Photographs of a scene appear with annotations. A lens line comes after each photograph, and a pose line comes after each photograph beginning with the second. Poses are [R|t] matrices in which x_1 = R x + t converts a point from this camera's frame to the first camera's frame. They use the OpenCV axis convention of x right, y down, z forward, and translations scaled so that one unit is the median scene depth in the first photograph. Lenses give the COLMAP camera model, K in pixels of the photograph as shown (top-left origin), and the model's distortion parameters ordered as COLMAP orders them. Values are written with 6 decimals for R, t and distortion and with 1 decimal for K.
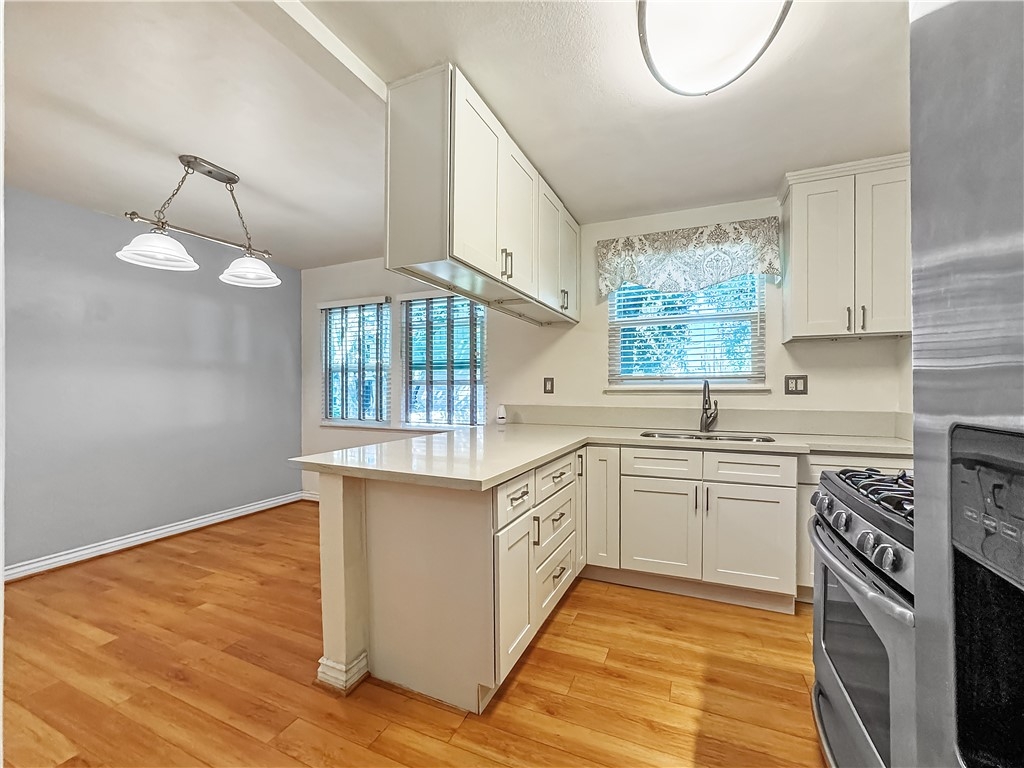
lens RADIAL K [[424.0, 0, 518.3], [0, 424.0, 388.8], [0, 0, 1]] dist [-0.017912, 0.002344]
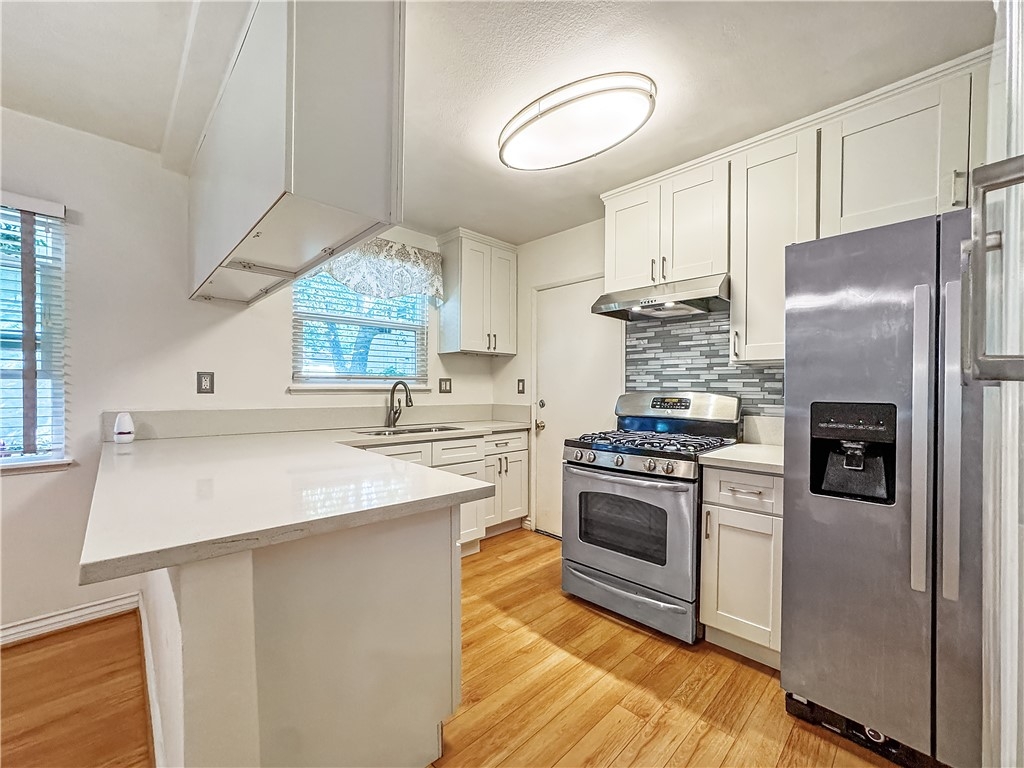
lens RADIAL K [[424.0, 0, 510.0], [0, 424.0, 389.2], [0, 0, 1]] dist [-0.017912, 0.002344]
pose [[0.382964, -0.000671, 0.923763, -0.483015], [-0.008189, 0.999958, 0.004122, -0.005157], [-0.923727, -0.009143, 0.382942, 0.297243]]
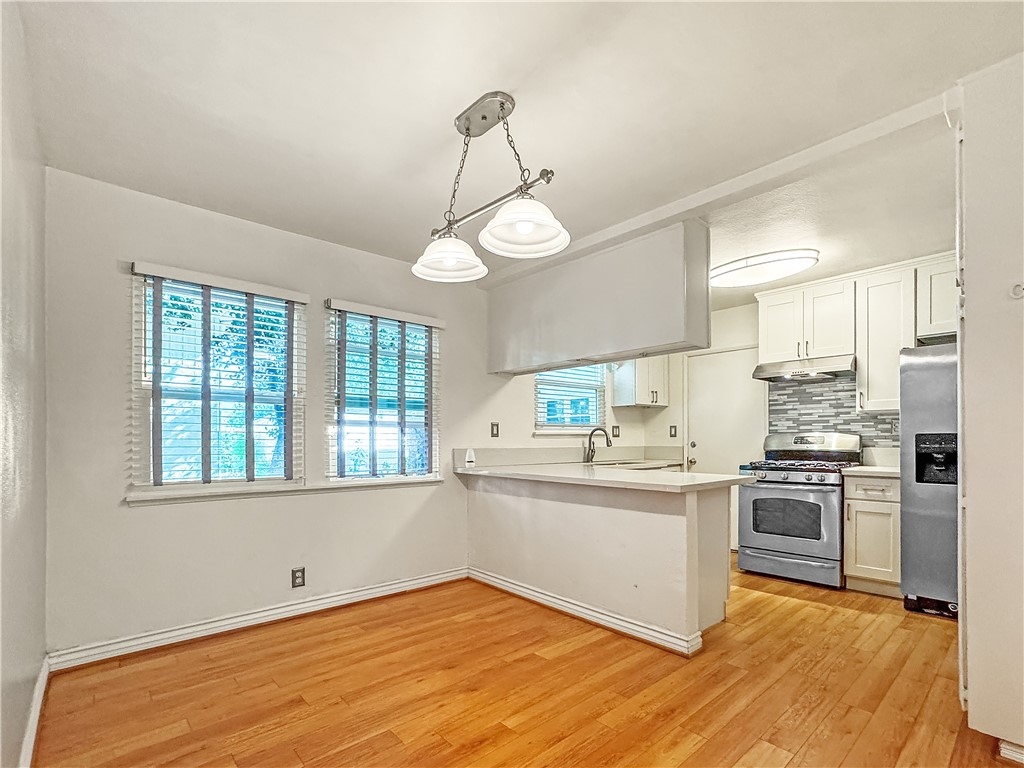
lens RADIAL K [[479.6, 0, 528.3], [0, 479.6, 438.3], [0, 0, 1]] dist [-0.010315, 0.001883]
pose [[0.410761, -0.001223, 0.911742, -1.236092], [0.004034, 0.999992, -0.000476, 0.017864], [-0.911734, 0.003873, 0.410763, 0.516306]]
